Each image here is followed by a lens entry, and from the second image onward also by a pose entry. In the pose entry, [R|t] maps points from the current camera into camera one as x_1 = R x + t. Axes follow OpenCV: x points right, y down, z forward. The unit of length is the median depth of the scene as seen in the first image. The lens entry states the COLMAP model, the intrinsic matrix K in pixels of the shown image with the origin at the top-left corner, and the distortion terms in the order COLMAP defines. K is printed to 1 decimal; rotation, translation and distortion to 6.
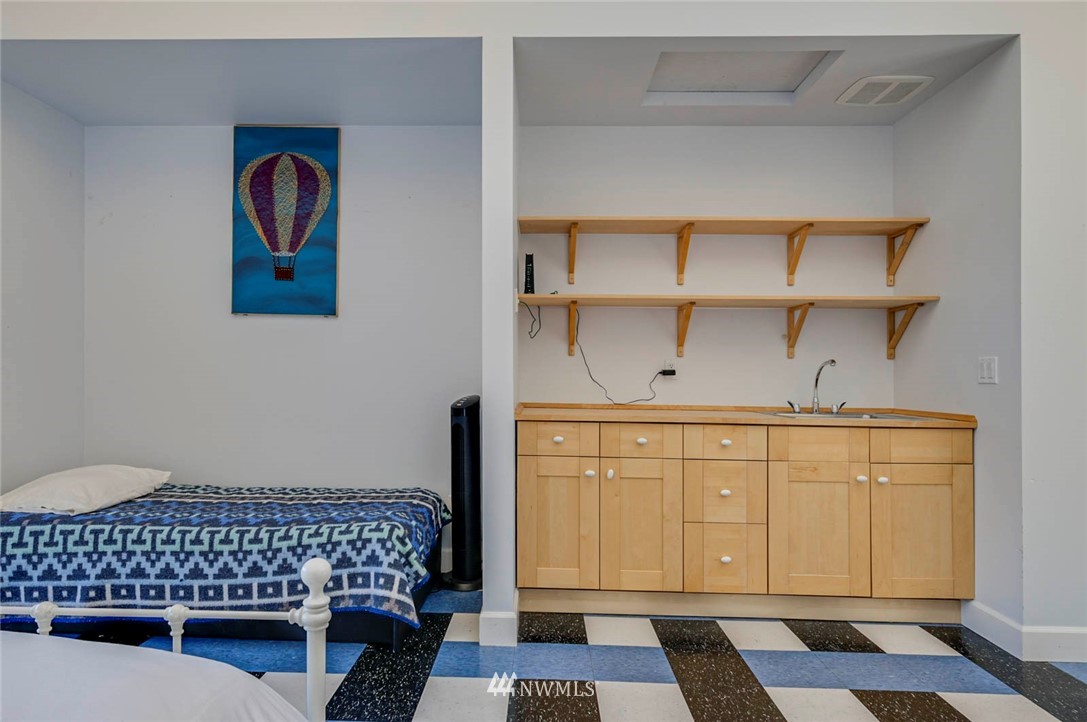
lens RADIAL K [[626.9, 0, 540.5], [0, 626.9, 367.7], [0, 0, 1]] dist [-0.003258, -0.000075]
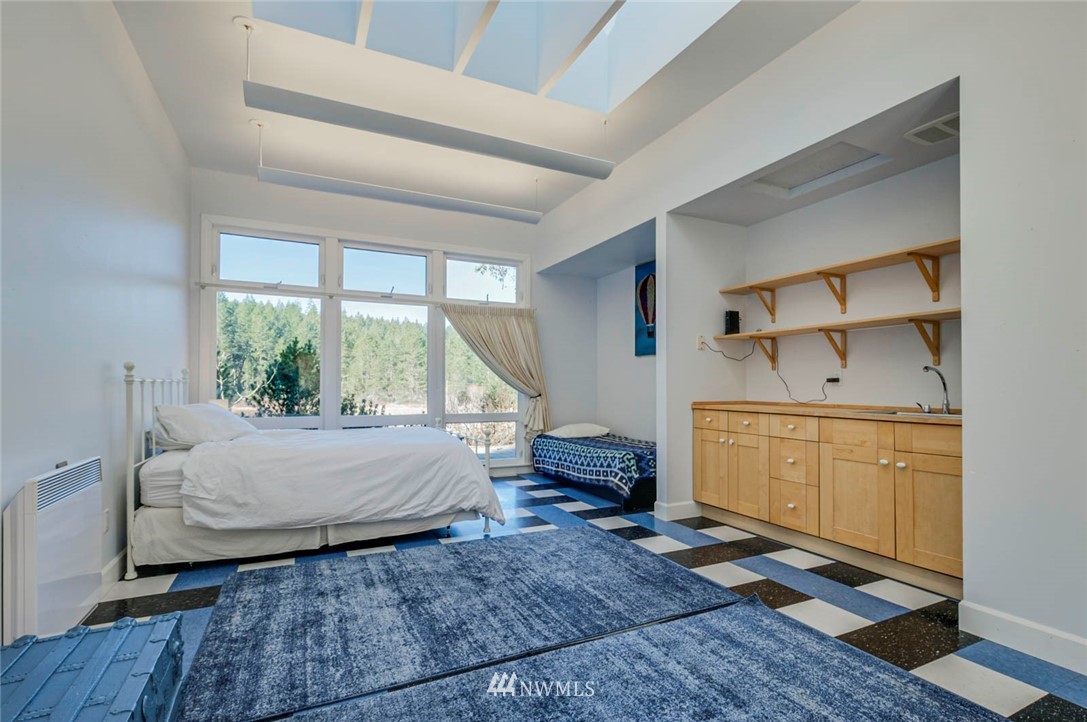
lens RADIAL K [[496.7, 0, 521.2], [0, 496.7, 366.9], [0, 0, 1]] dist [-0.000902, -0.000259]
pose [[0.444883, -0.043597, -0.894527, 0.909270], [0.015063, 0.999037, -0.041200, 0.013707], [0.895462, 0.004855, 0.445111, -0.082323]]
